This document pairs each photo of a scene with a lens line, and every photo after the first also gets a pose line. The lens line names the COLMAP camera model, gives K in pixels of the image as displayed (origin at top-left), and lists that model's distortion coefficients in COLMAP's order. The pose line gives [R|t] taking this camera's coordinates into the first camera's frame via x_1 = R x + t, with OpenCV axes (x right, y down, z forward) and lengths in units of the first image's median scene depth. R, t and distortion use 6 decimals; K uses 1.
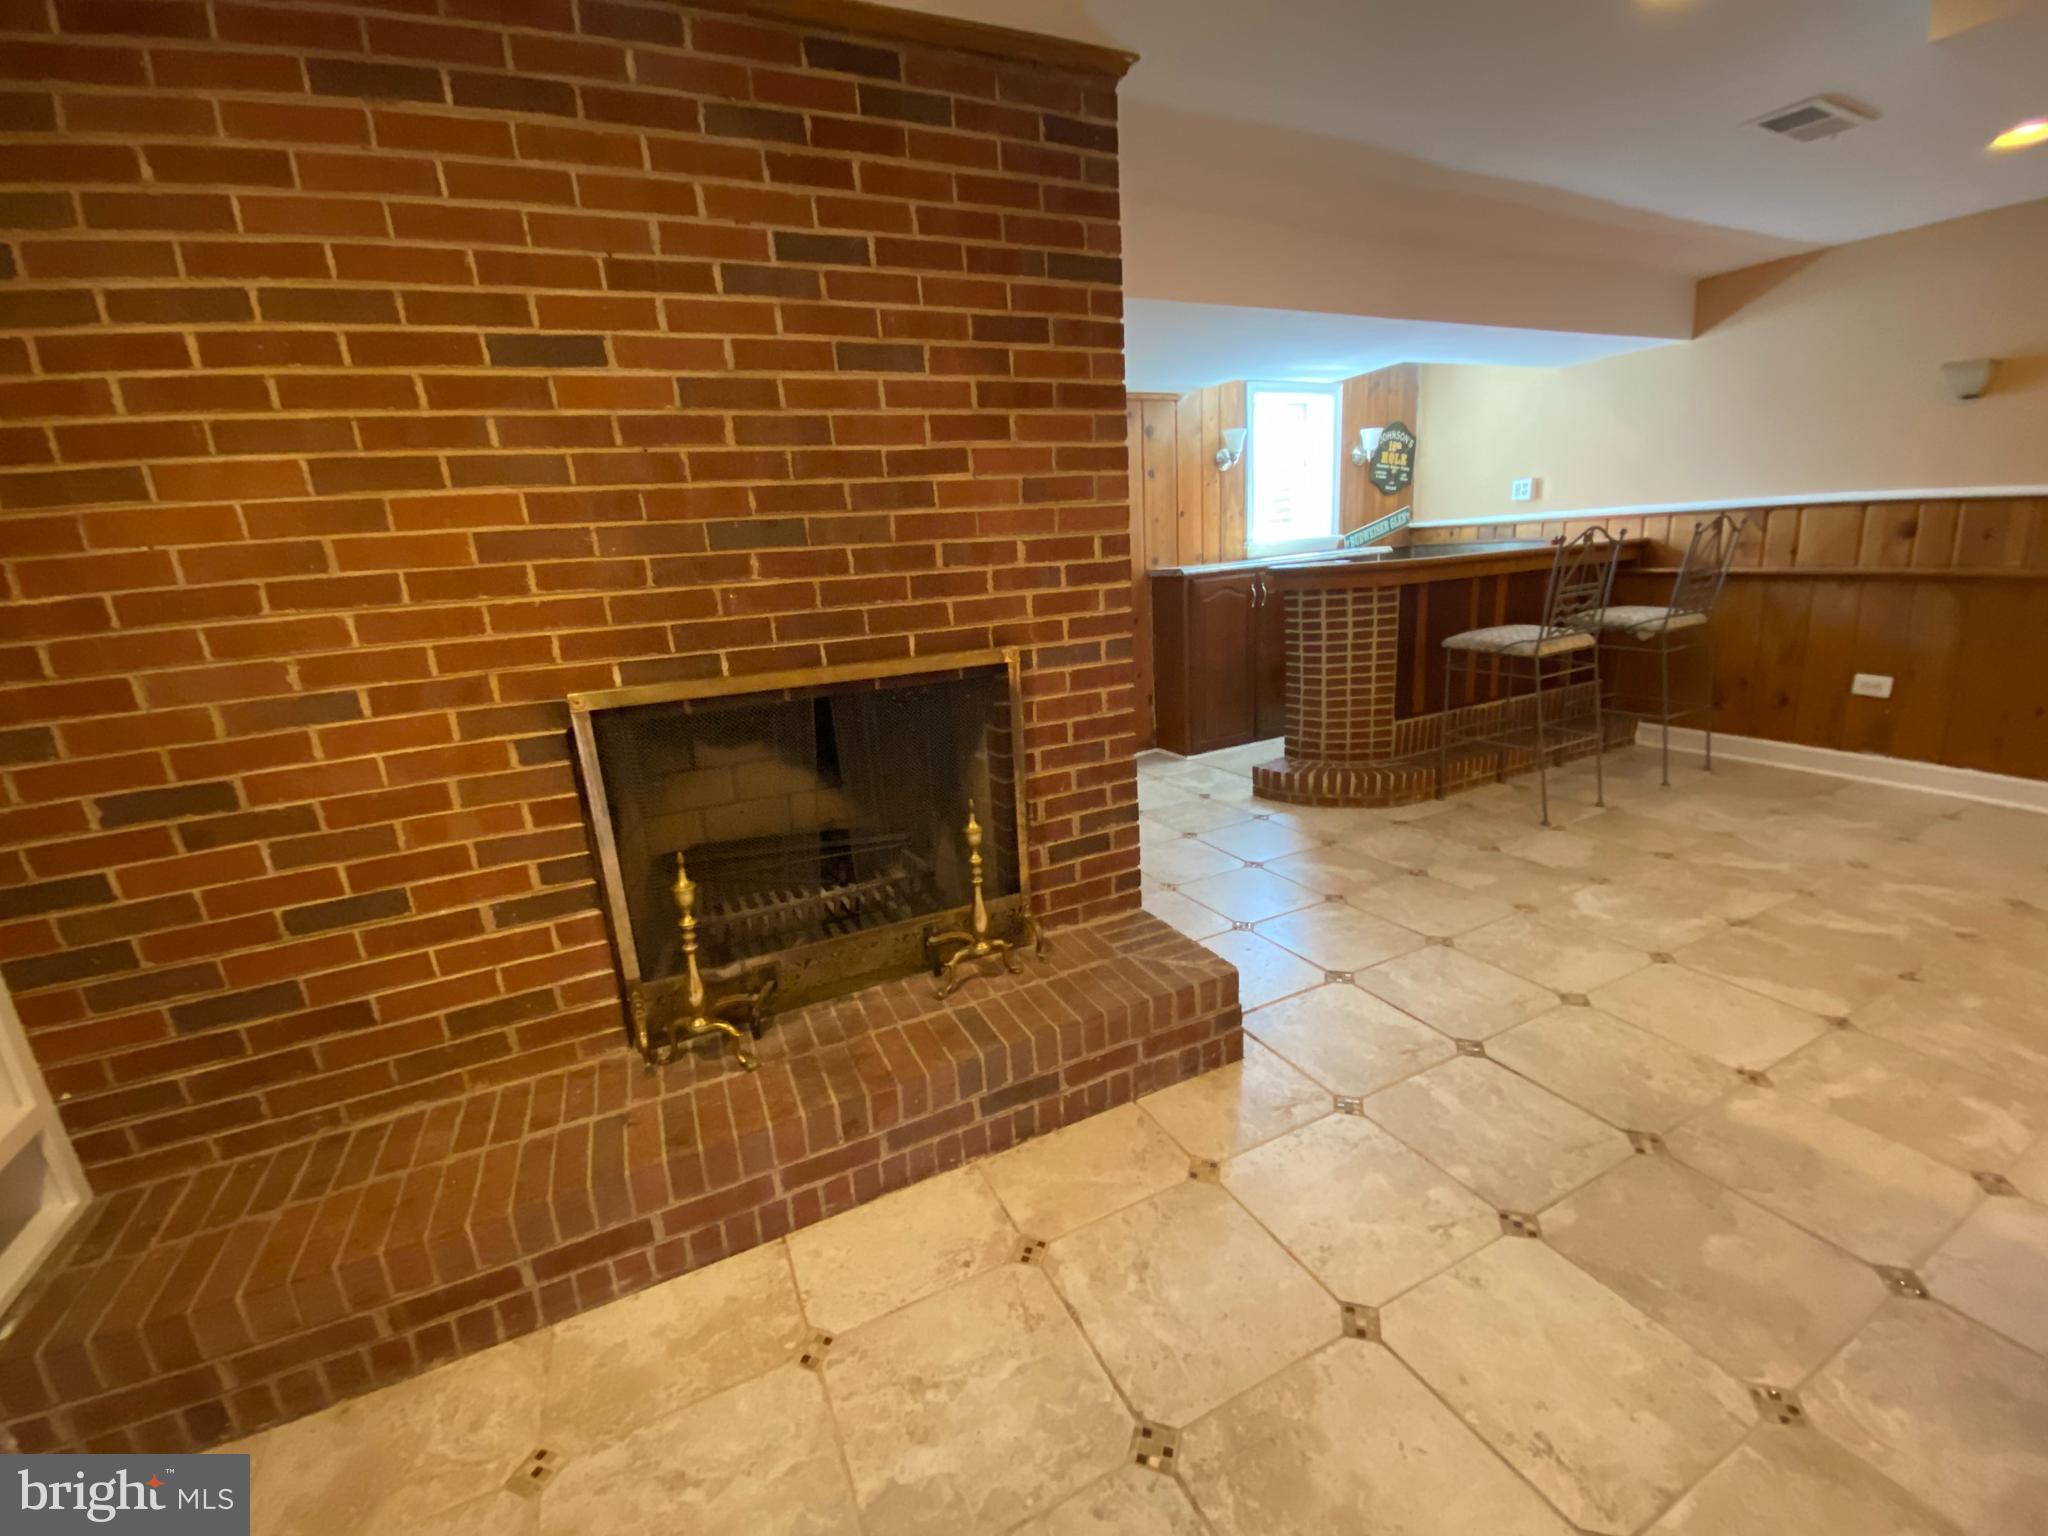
lens RADIAL K [[840.3, 0, 1024.3], [0, 840.3, 763.3], [0, 0, 1]] dist [0.047176, -0.037329]
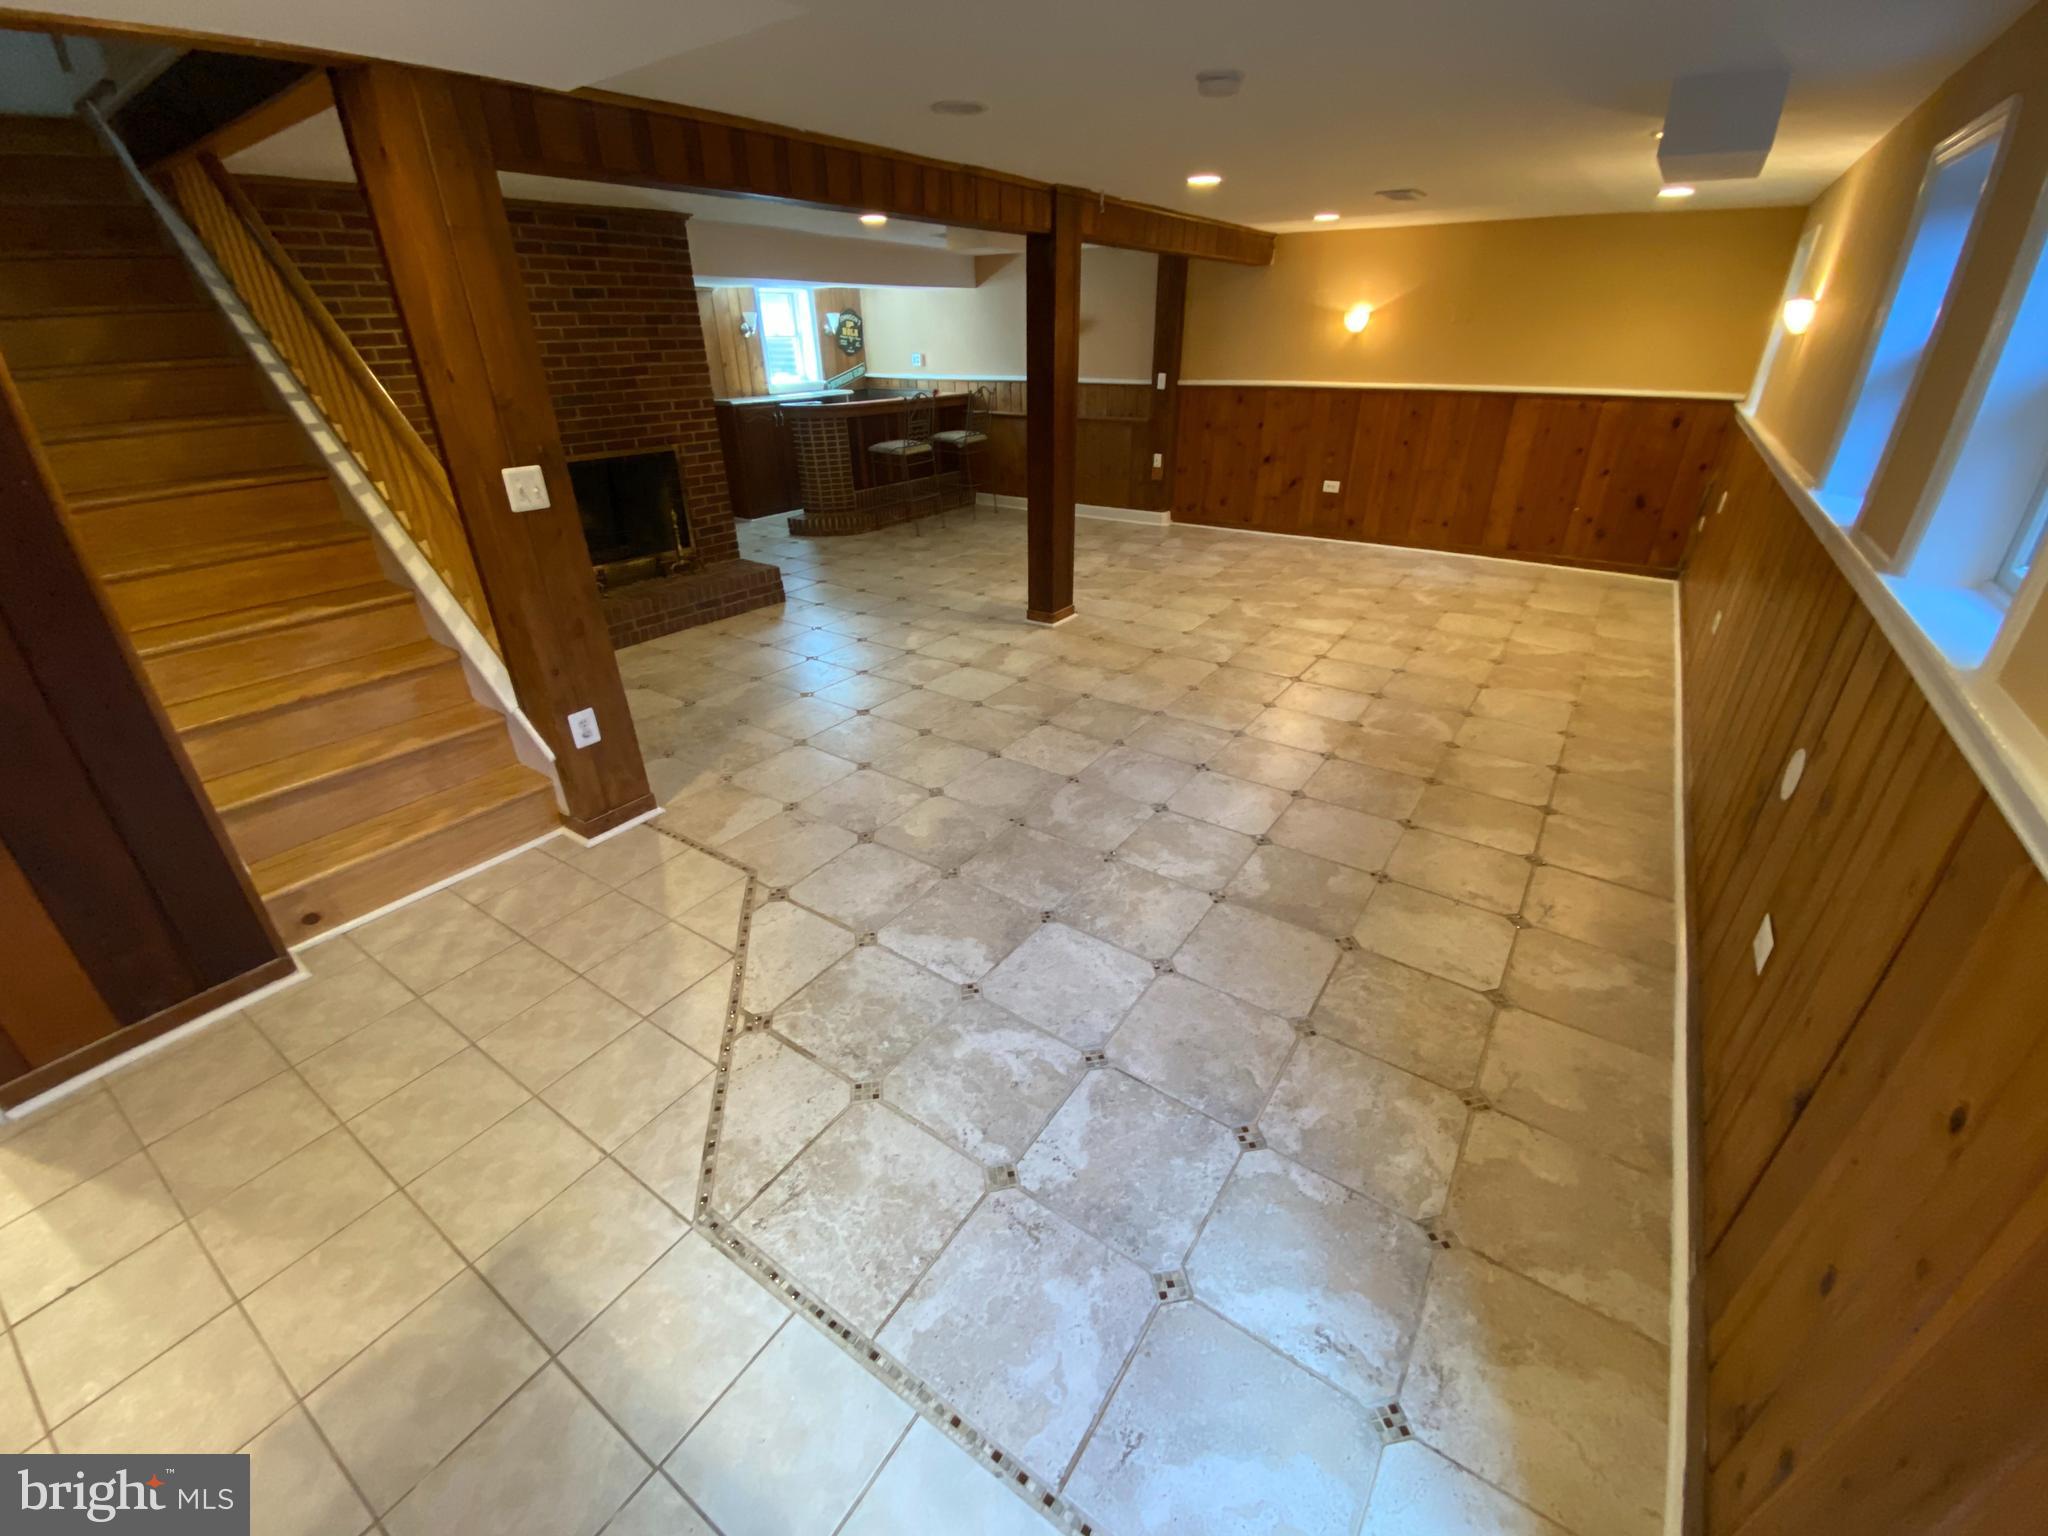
lens RADIAL K [[825.4, 0, 1010.7], [0, 825.4, 772.6], [0, 0, 1]] dist [0.043632, -0.039210]
pose [[0.882587, -0.170741, 0.438050, -0.412370], [0.072100, 0.969858, 0.232759, 0.332268], [-0.464587, -0.173847, 0.868295, -1.970550]]
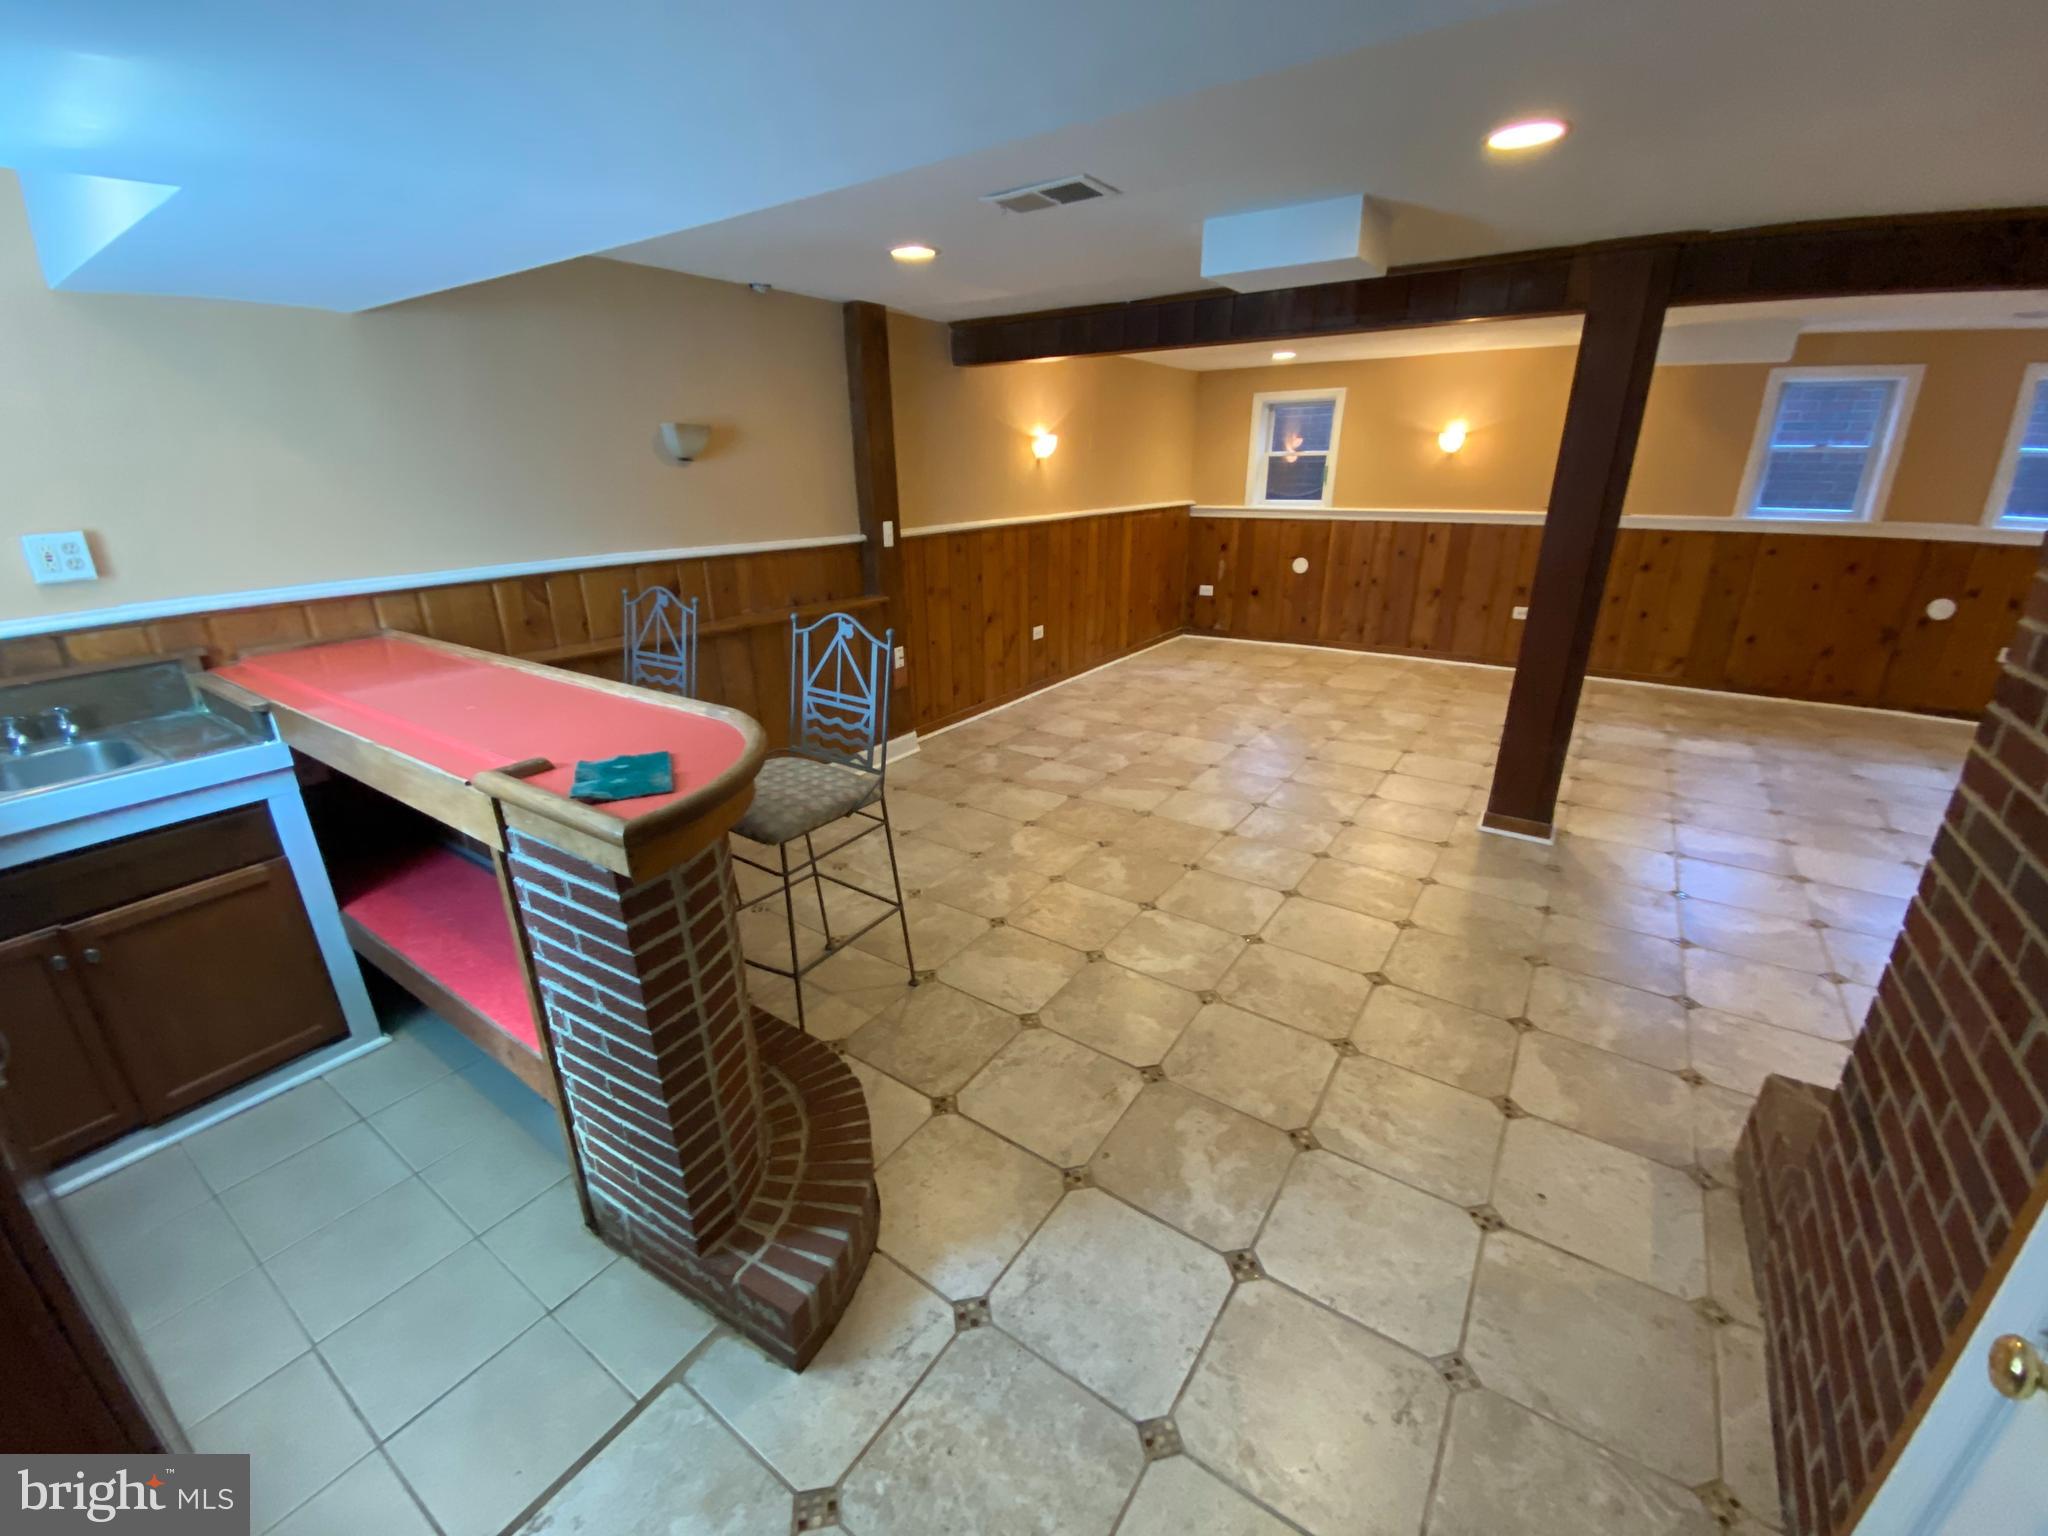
lens RADIAL K [[825.4, 0, 1010.7], [0, 825.4, 772.6], [0, 0, 1]] dist [0.043632, -0.039210]
pose [[-0.481732, -0.237768, 0.843446, -0.041492], [0.255921, 0.882357, 0.394906, -0.664982], [-0.838116, 0.406094, -0.364210, 1.988843]]
